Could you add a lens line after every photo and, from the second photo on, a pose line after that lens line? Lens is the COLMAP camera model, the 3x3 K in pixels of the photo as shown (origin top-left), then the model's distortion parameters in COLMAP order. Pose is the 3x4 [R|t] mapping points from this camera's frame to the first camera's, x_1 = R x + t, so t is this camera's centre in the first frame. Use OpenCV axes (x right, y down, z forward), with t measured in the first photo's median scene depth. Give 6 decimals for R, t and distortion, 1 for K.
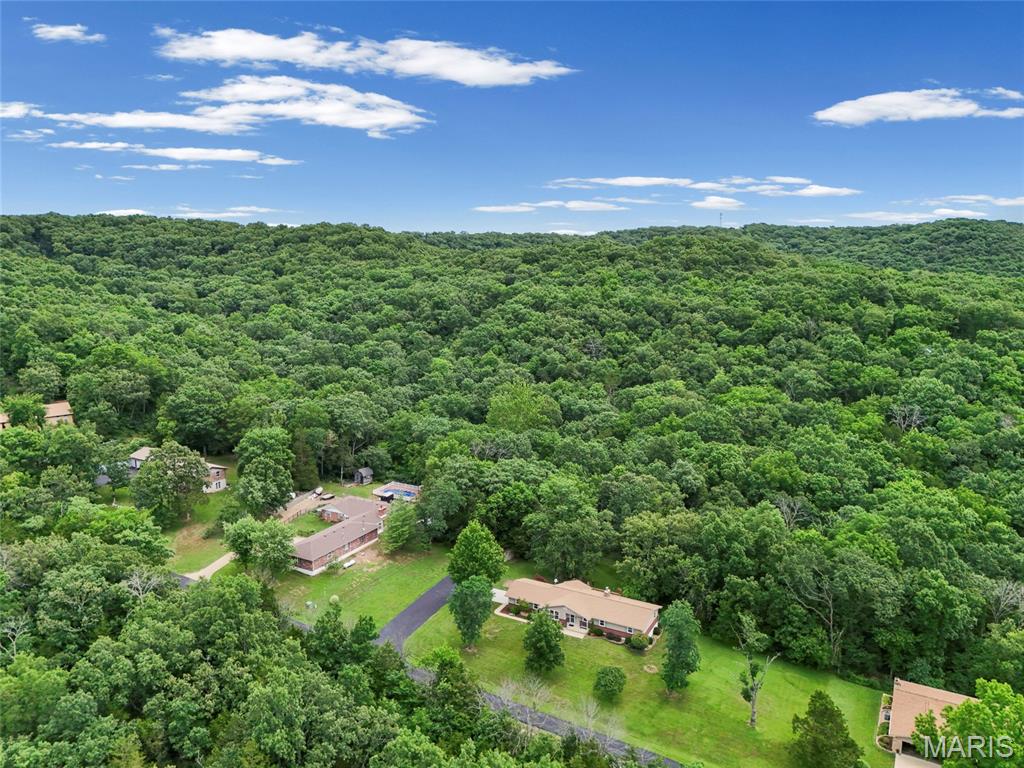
lens RADIAL K [[753.3, 0, 513.4], [0, 753.3, 386.5], [0, 0, 1]] dist [0.081719, -0.078551]
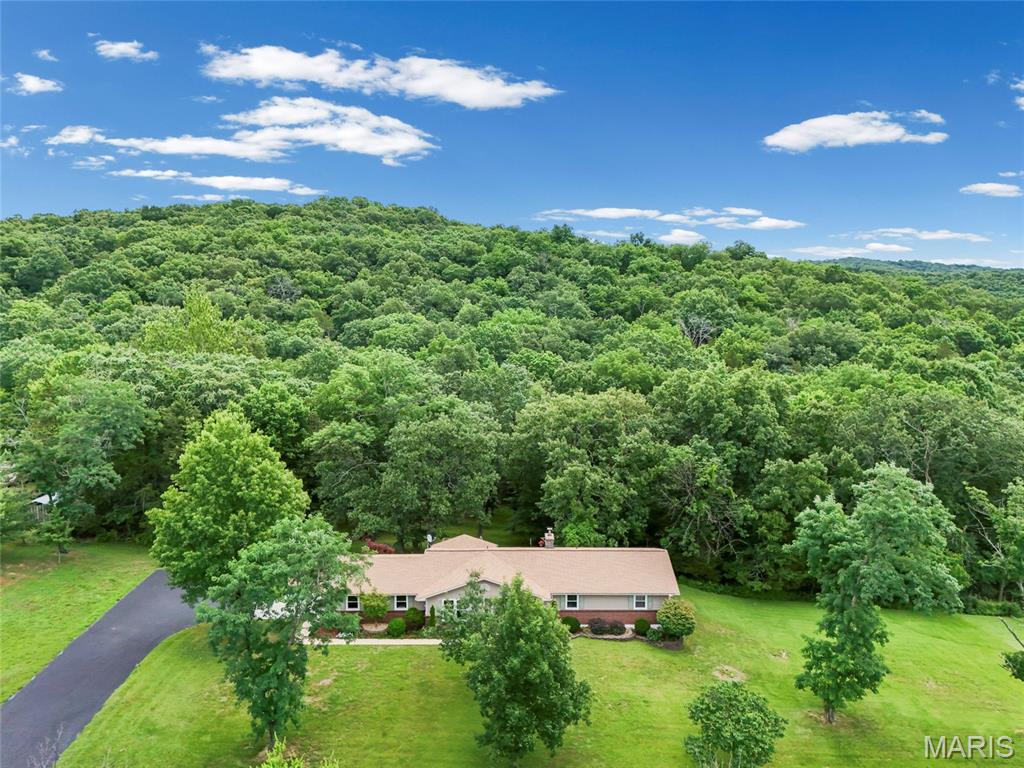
lens RADIAL K [[755.5, 0, 513.1], [0, 755.5, 383.7], [0, 0, 1]] dist [0.085413, -0.088115]
pose [[0.880271, -0.058438, 0.470858, -0.051680], [0.087080, 0.995428, -0.039255, 0.095015], [-0.466411, 0.075557, 0.881335, 0.294099]]
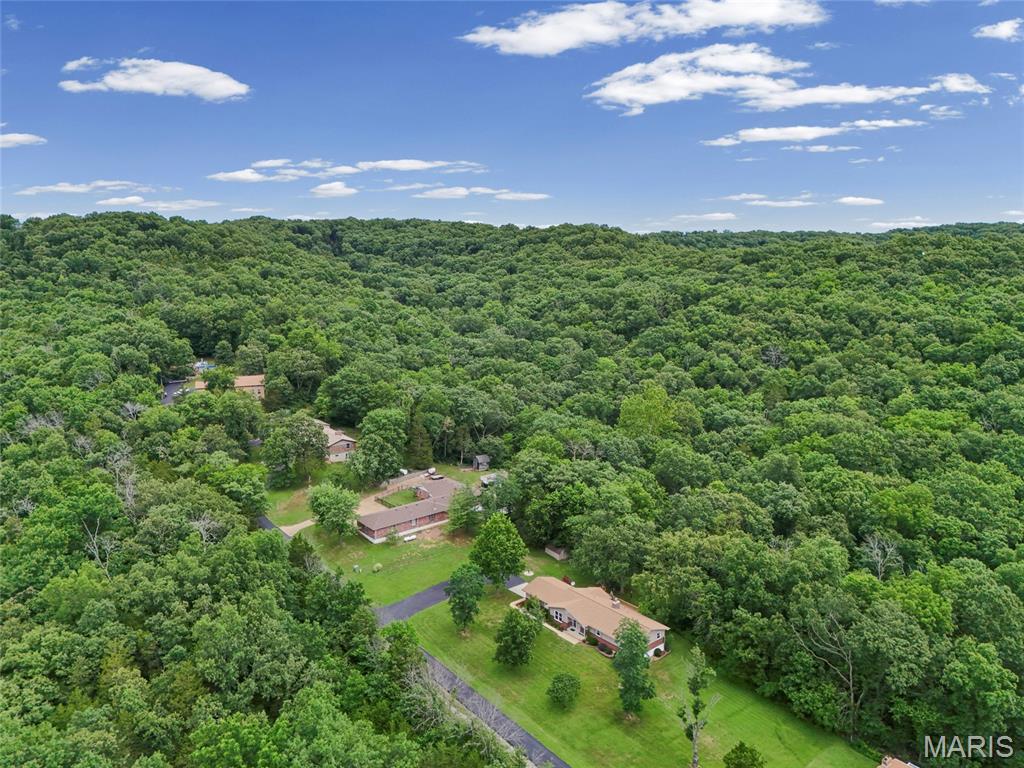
lens RADIAL K [[751.3, 0, 514.4], [0, 751.3, 384.9], [0, 0, 1]] dist [0.099964, -0.120500]
pose [[0.931681, 0.070489, -0.356373, 0.160618], [-0.070955, 0.997410, 0.011781, -0.004641], [0.356280, 0.014310, 0.934270, 0.022007]]
